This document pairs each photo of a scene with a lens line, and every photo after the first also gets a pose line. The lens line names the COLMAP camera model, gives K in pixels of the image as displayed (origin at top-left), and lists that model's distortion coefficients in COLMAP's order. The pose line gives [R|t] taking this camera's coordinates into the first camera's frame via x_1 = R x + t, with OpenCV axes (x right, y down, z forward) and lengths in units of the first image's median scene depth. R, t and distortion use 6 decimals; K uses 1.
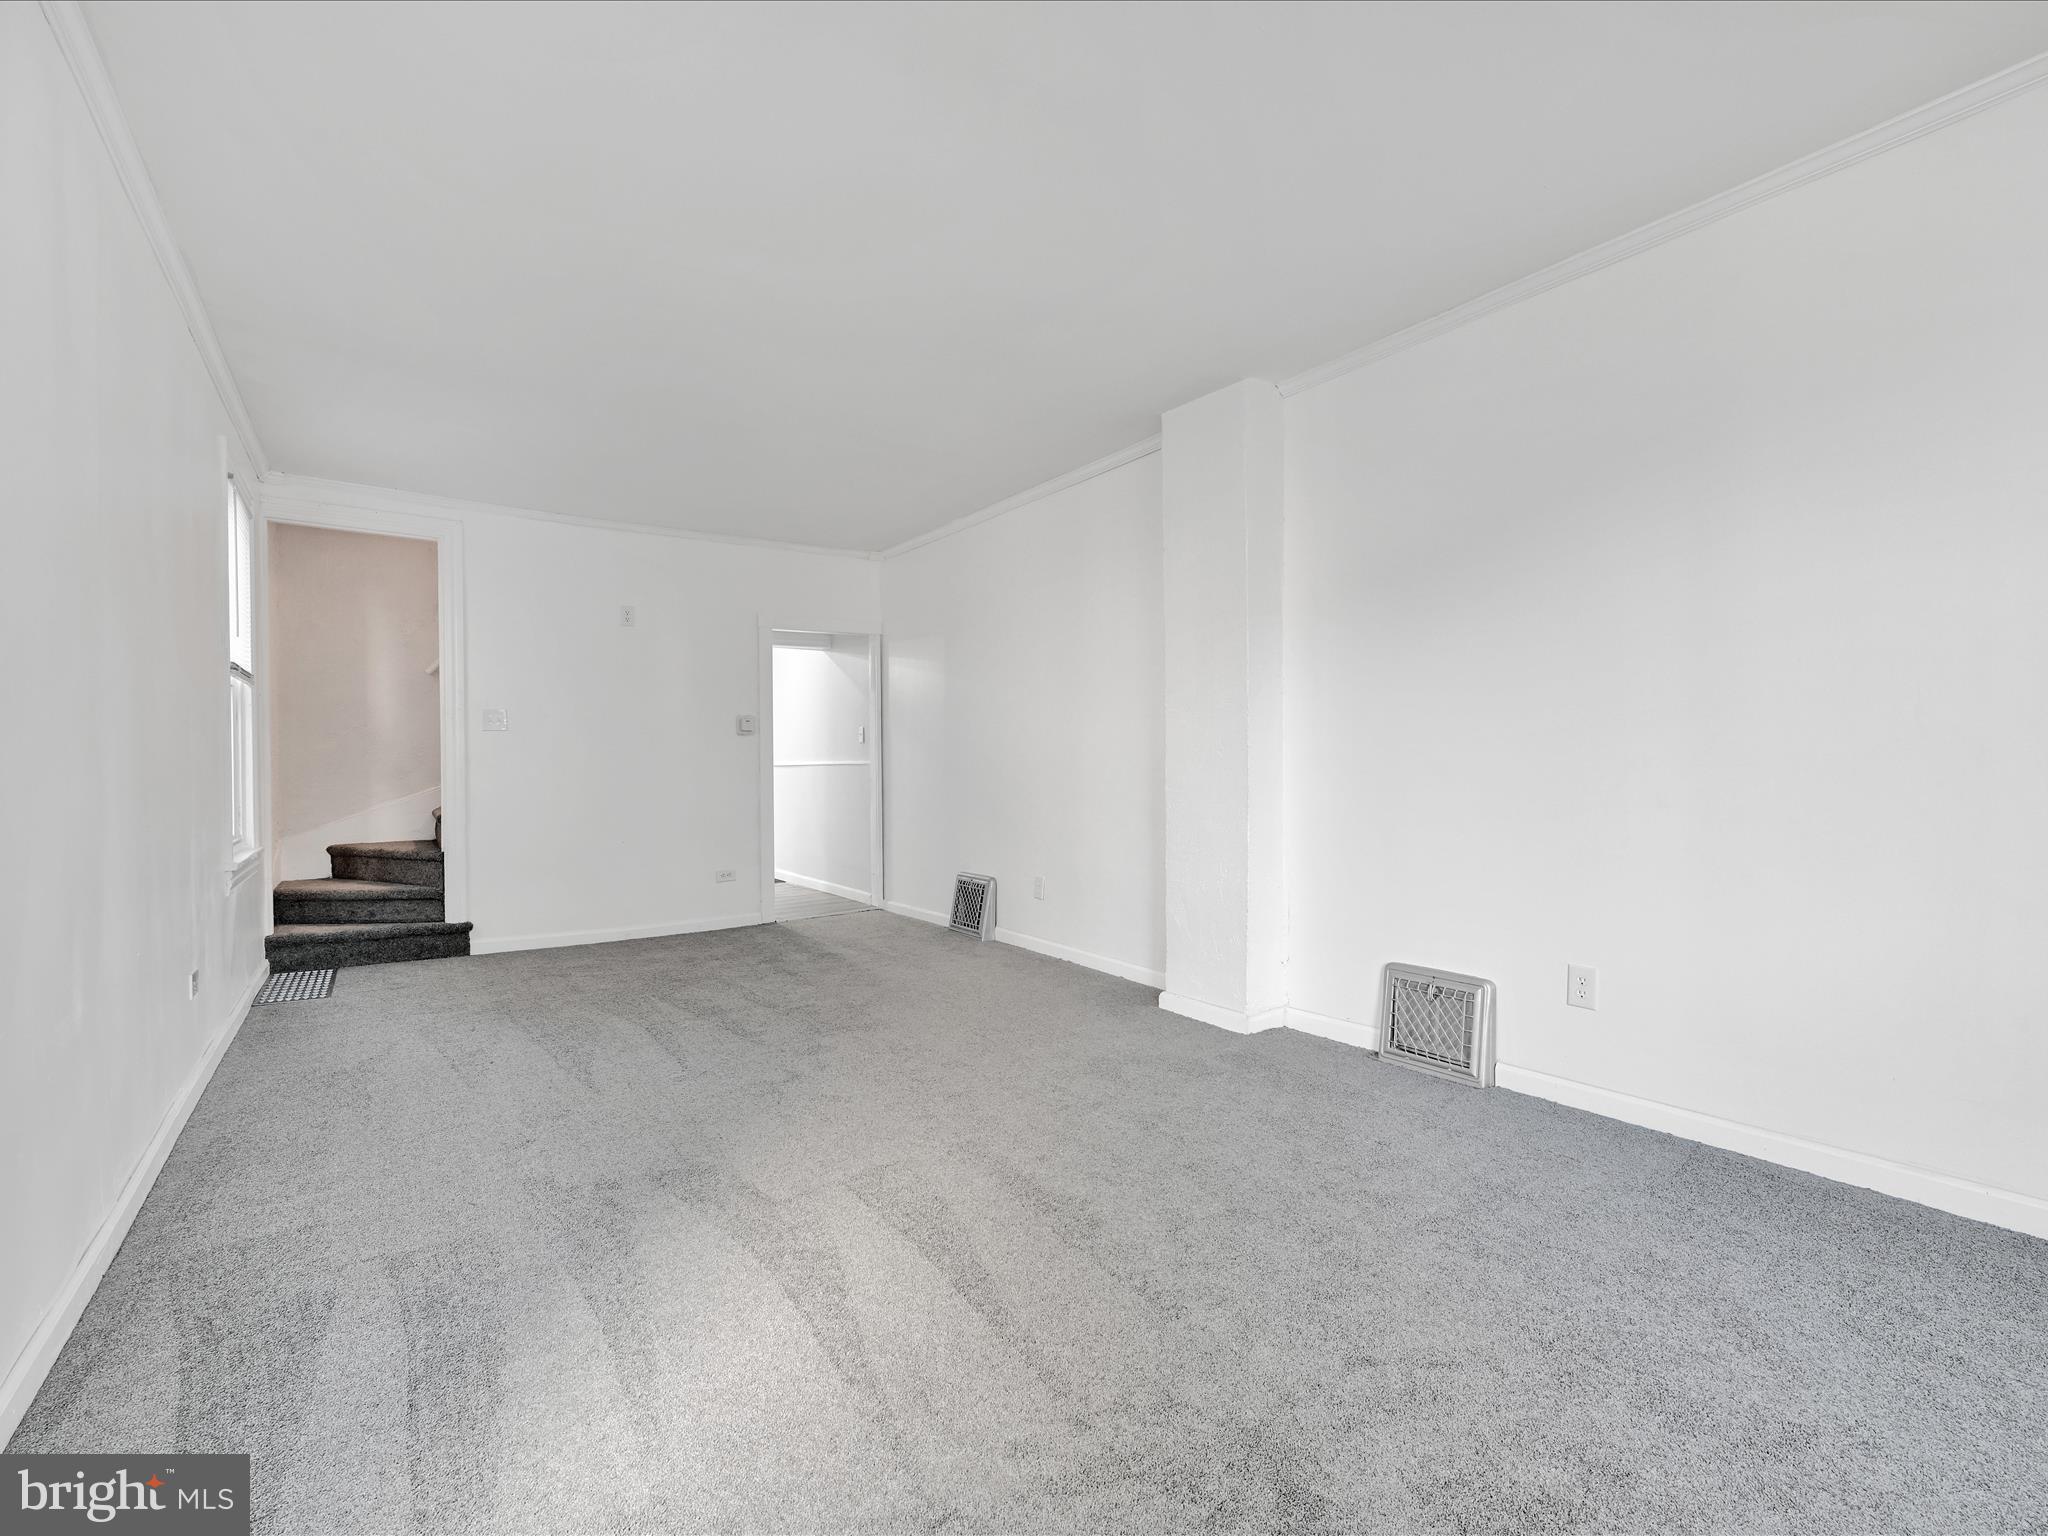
lens RADIAL K [[928.4, 0, 1027.7], [0, 928.4, 766.4], [0, 0, 1]] dist [-0.000688, -0.000270]
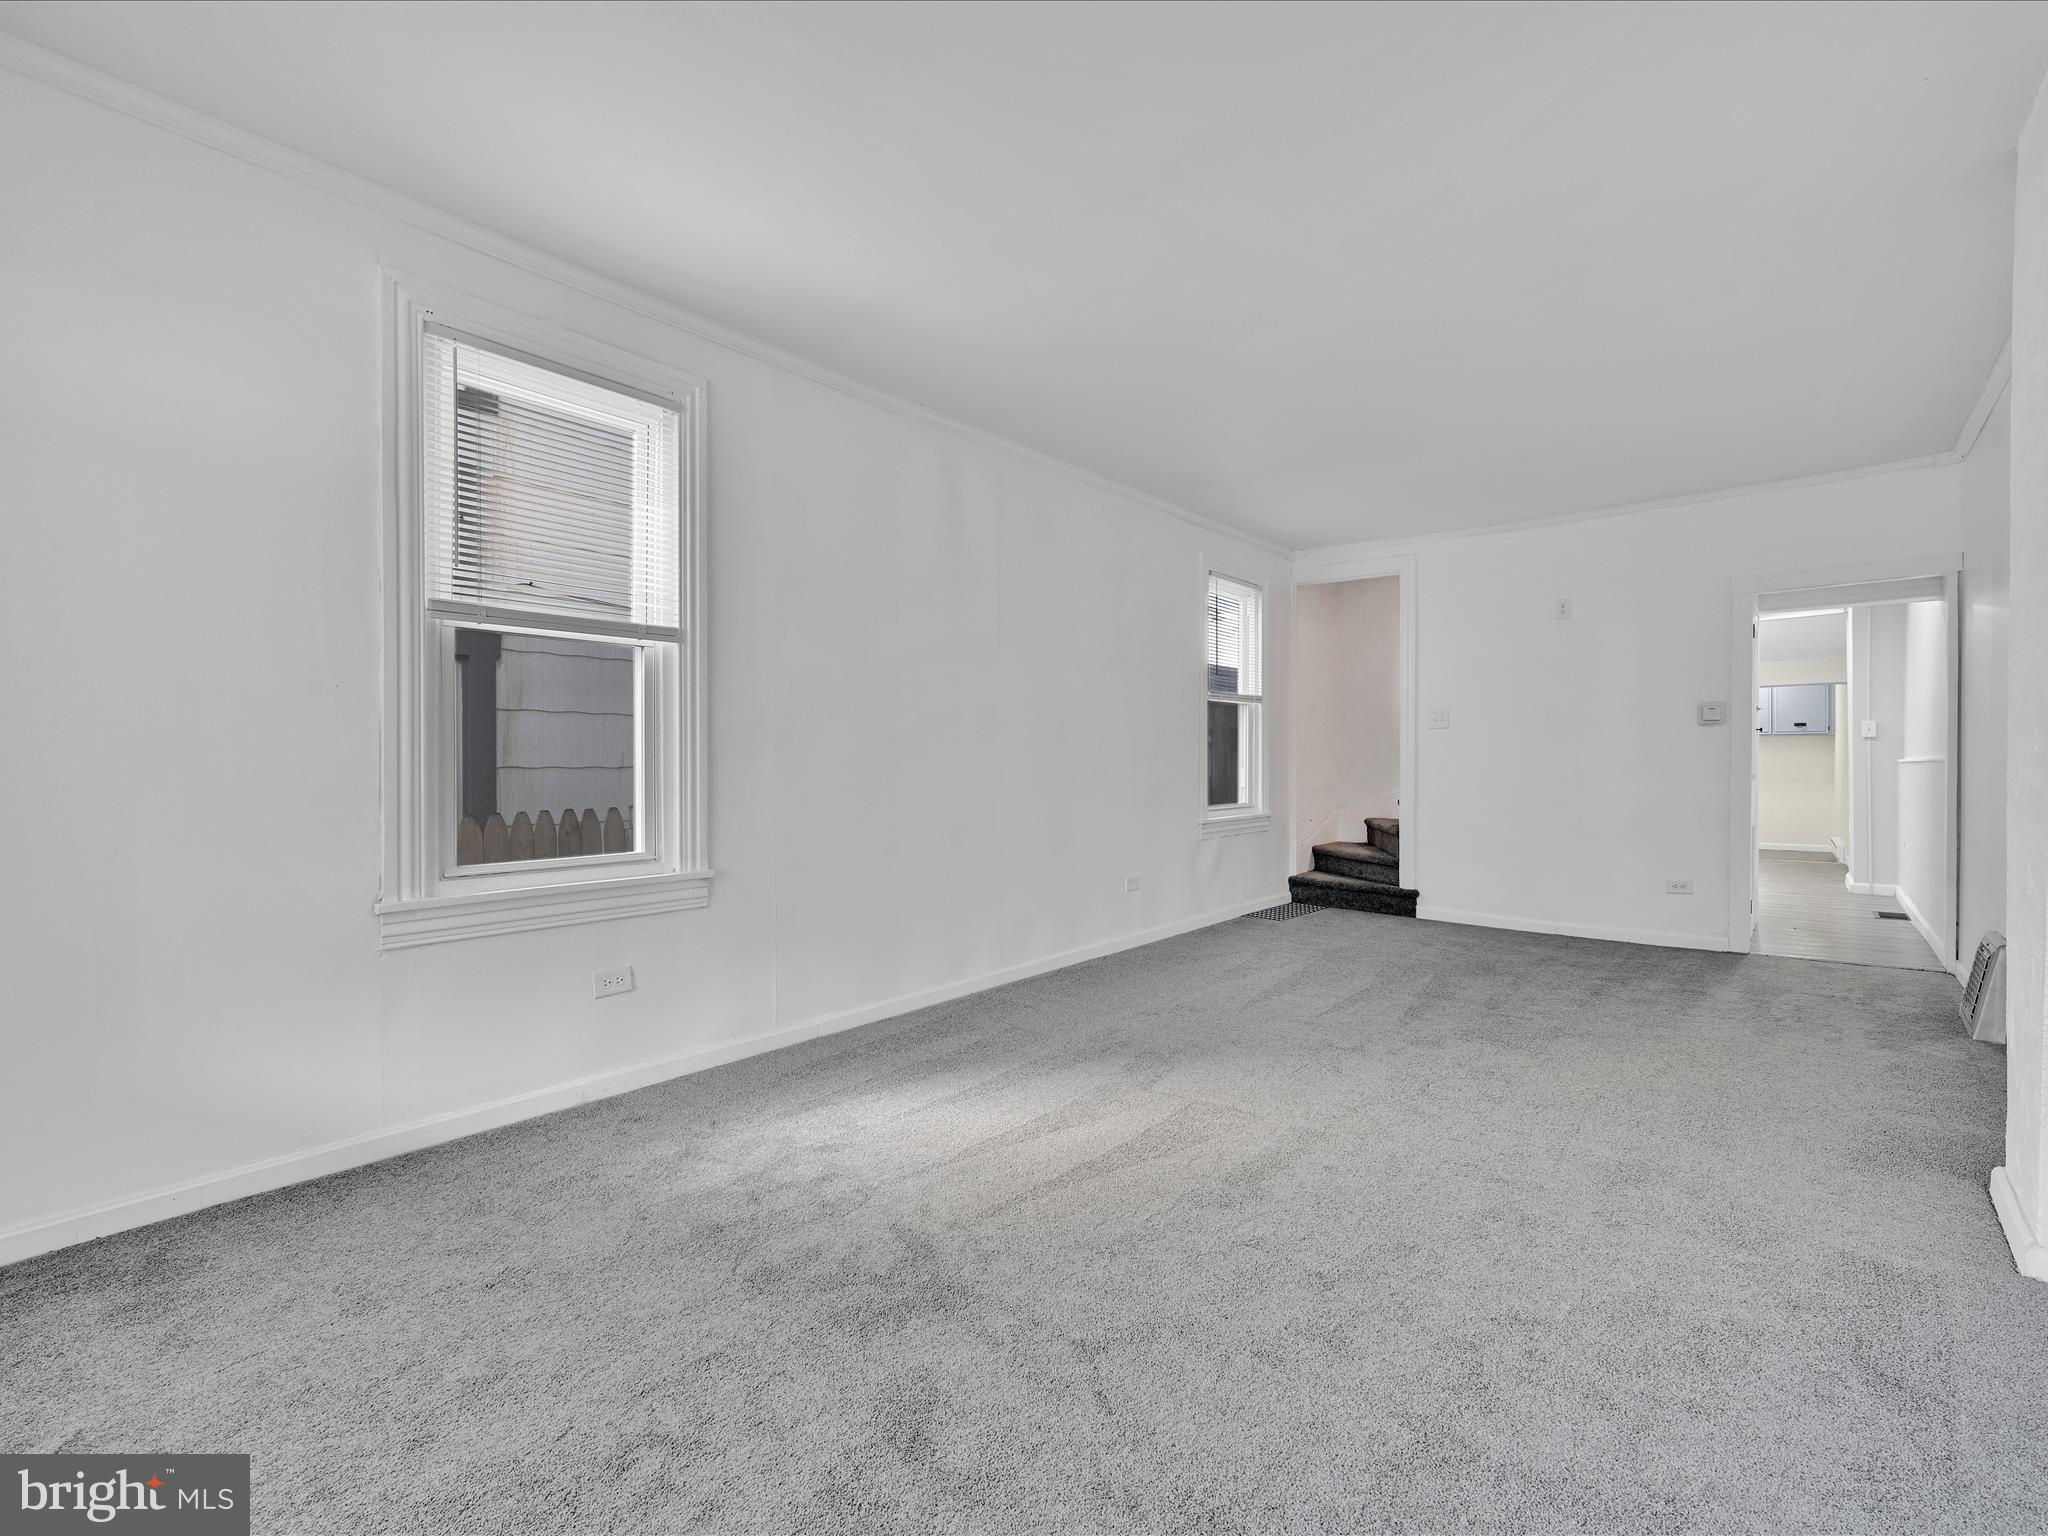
lens RADIAL K [[928.4, 0, 1027.7], [0, 928.4, 766.4], [0, 0, 1]] dist [-0.000688, -0.000270]
pose [[0.252184, 0.016833, -0.967533, 0.443807], [-0.006868, 0.999855, 0.015606, -0.006295], [0.967655, 0.002709, 0.252263, 0.227678]]
